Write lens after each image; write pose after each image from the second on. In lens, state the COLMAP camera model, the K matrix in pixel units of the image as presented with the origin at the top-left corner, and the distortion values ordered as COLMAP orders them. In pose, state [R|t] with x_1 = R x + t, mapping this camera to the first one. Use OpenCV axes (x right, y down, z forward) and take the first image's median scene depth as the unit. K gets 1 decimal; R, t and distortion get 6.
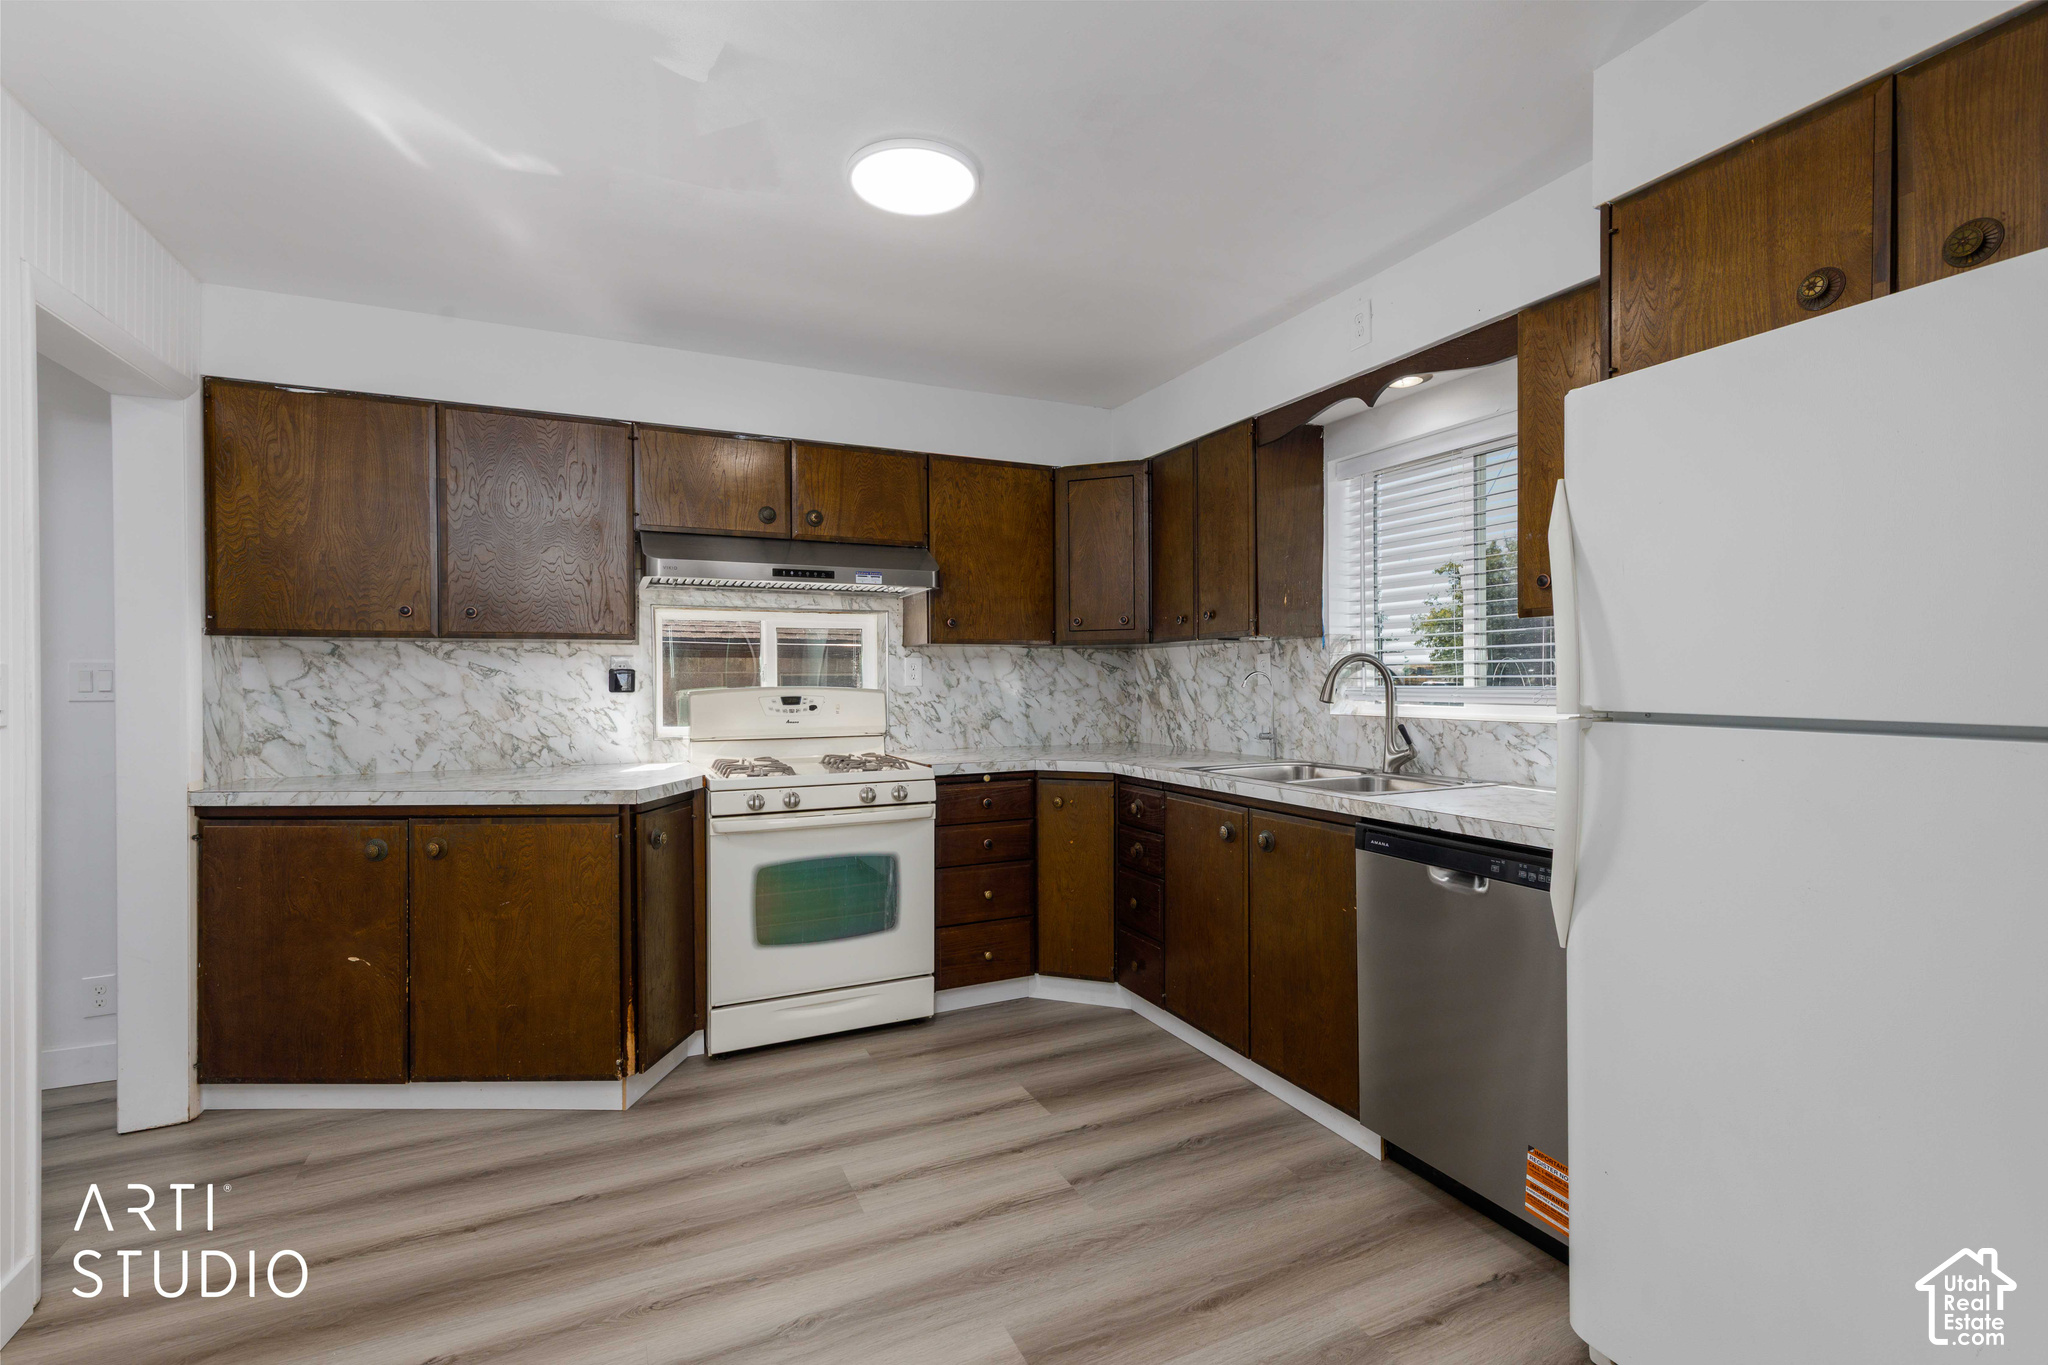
lens RADIAL K [[931.0, 0, 1006.8], [0, 931.0, 682.5], [0, 0, 1]] dist [0.011264, -0.001972]
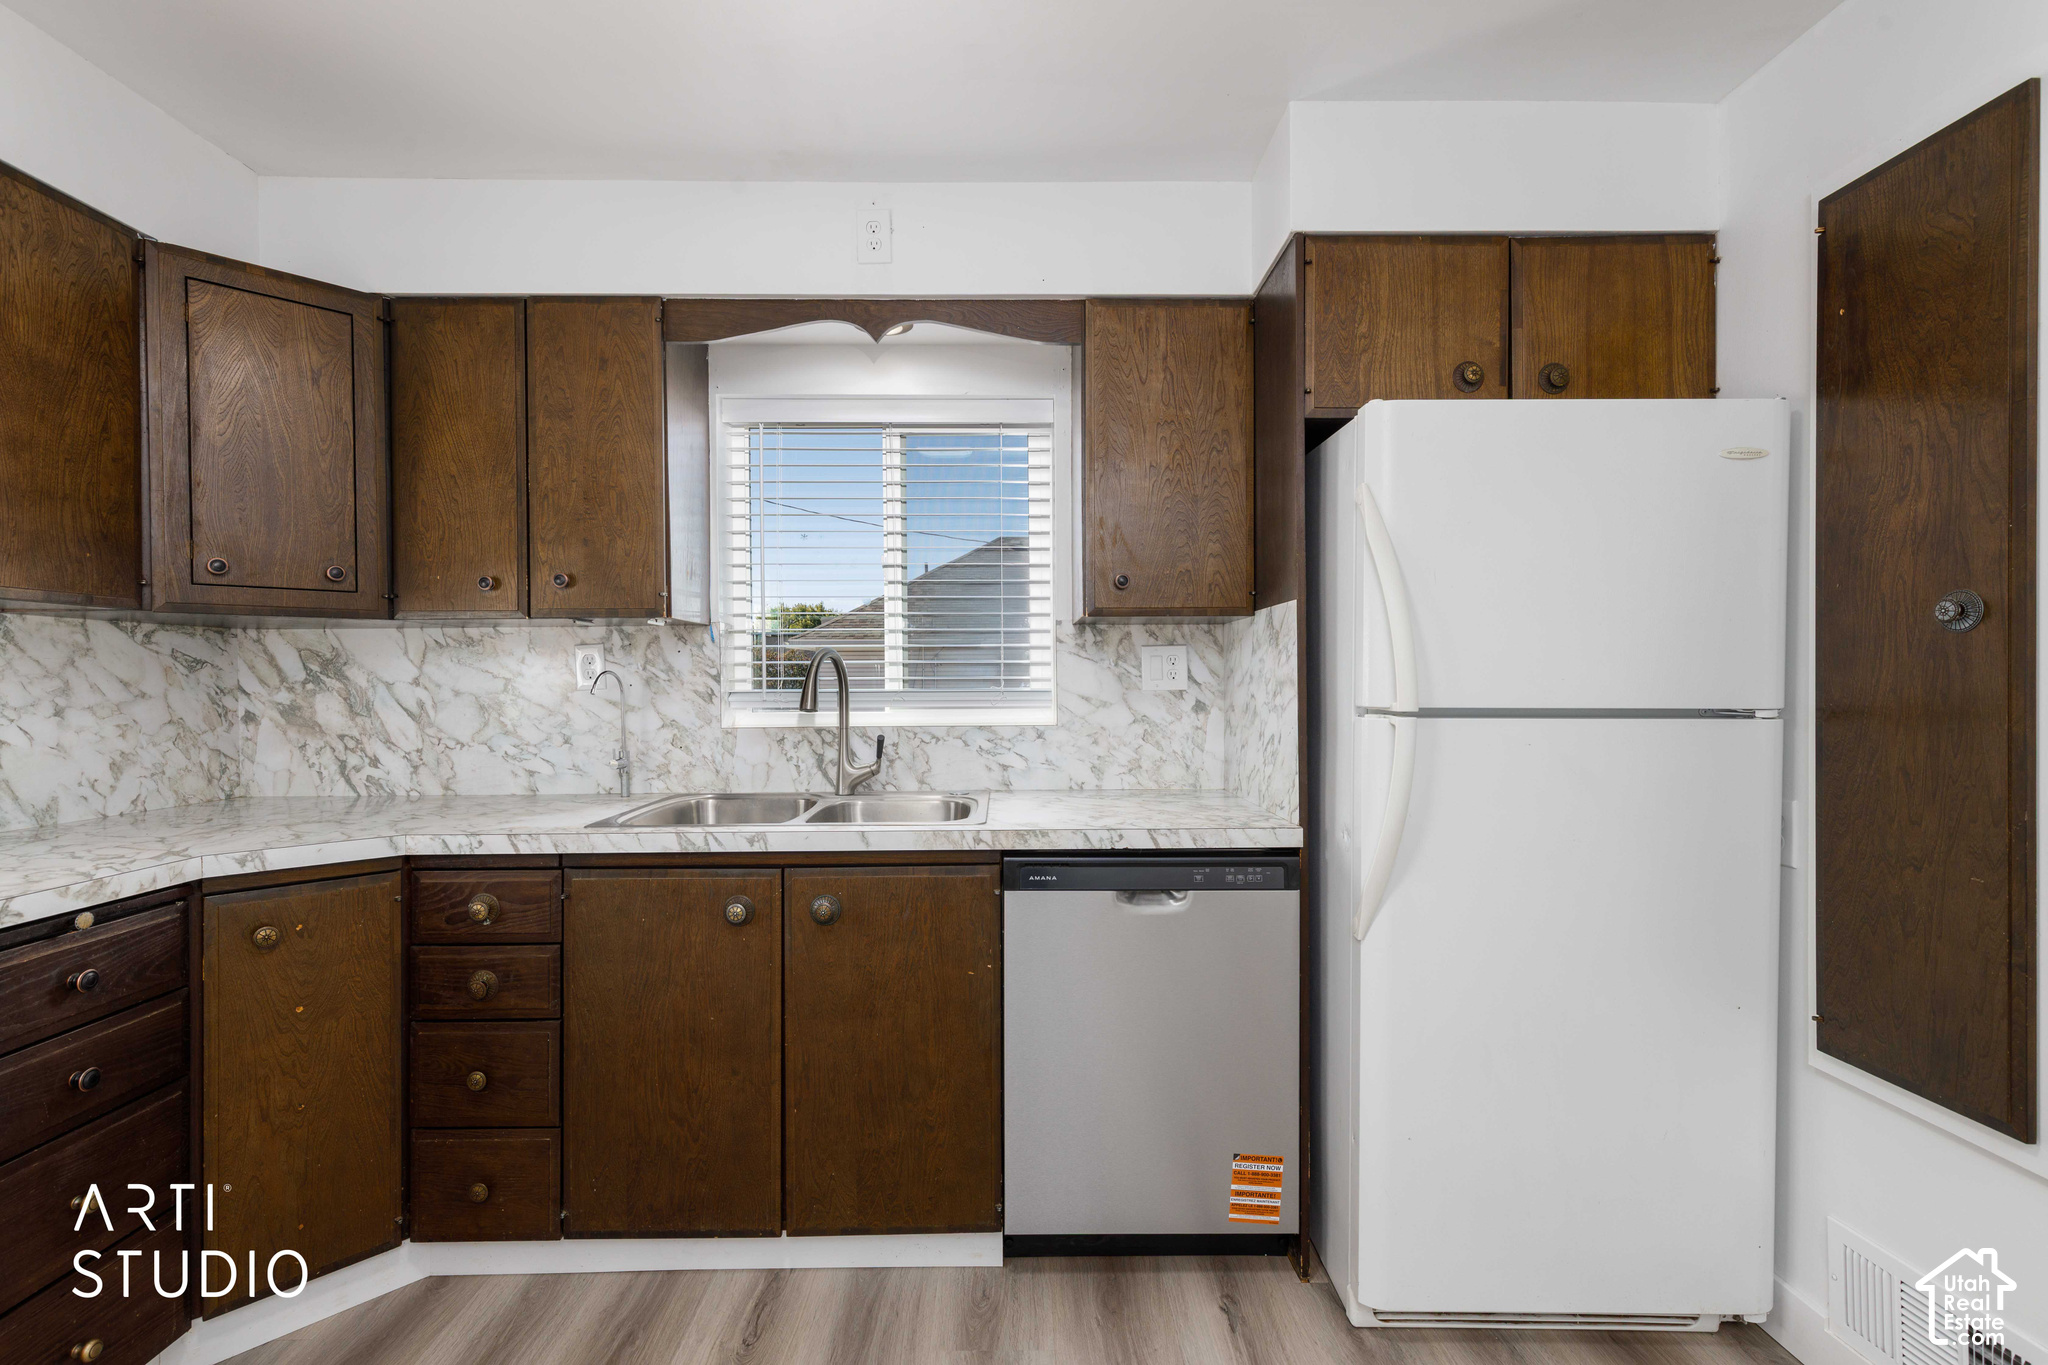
lens RADIAL K [[931.0, 0, 1034.6], [0, 931.0, 682.7], [0, 0, 1]] dist [0.011264, -0.001972]
pose [[0.396034, -0.000858, 0.918236, -0.233546], [0.006195, 0.999979, -0.001737, 0.000382], [-0.918215, 0.006377, 0.396031, 0.440306]]
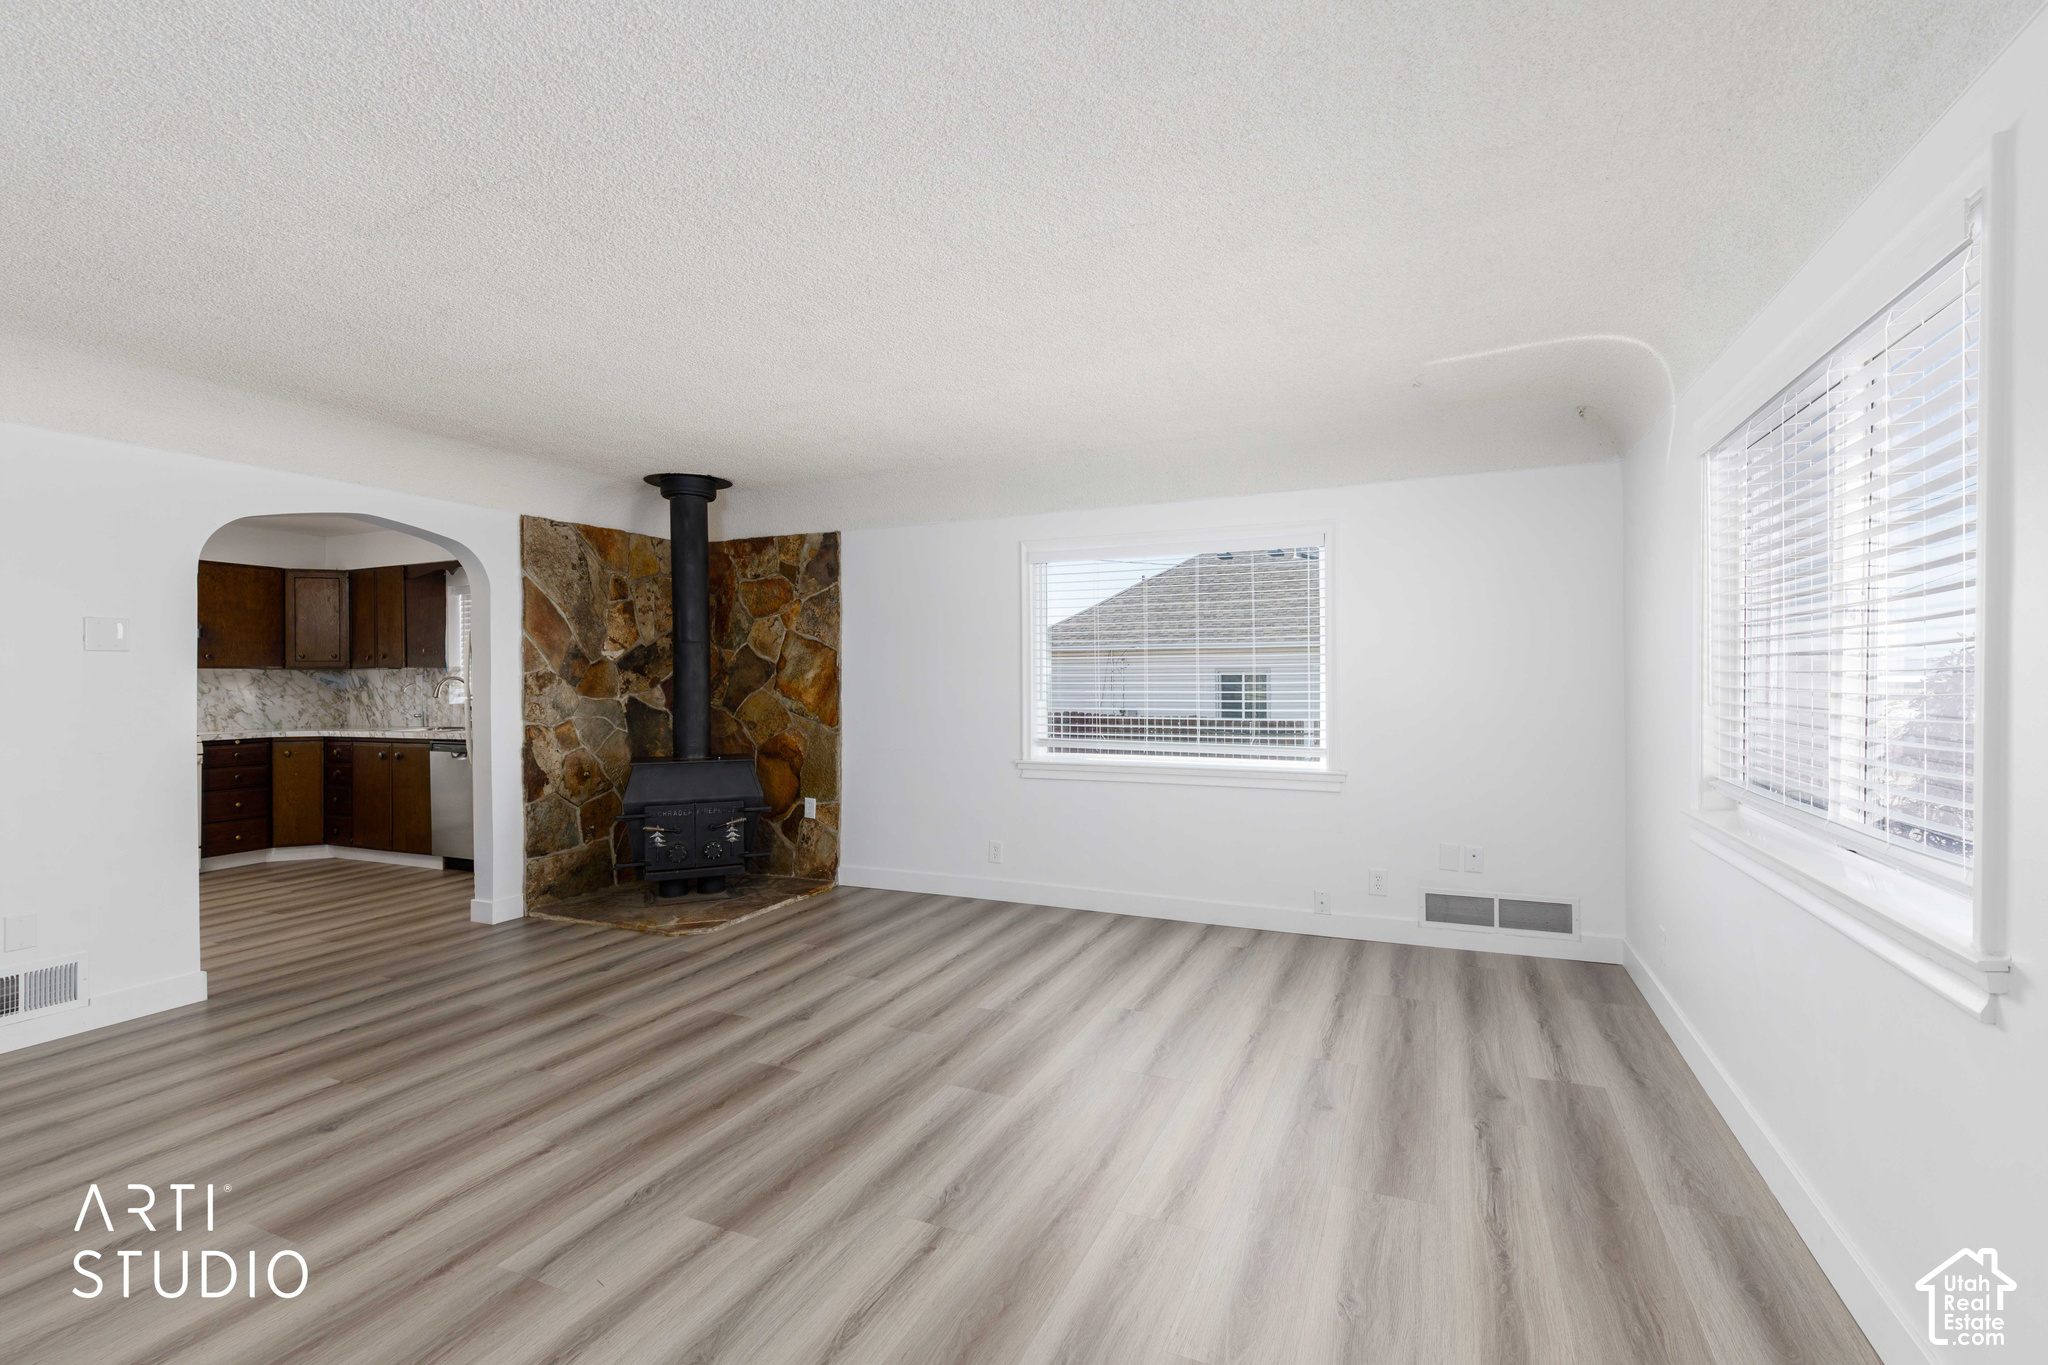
lens RADIAL K [[931.0, 0, 1030.8], [0, 931.0, 675.1], [0, 0, 1]] dist [0.011264, -0.001972]
pose [[0.749954, 0.002175, 0.661487, -0.070392], [0.007814, 0.999896, -0.012147, 0.004284], [-0.661444, 0.014278, 0.749858, -1.419532]]
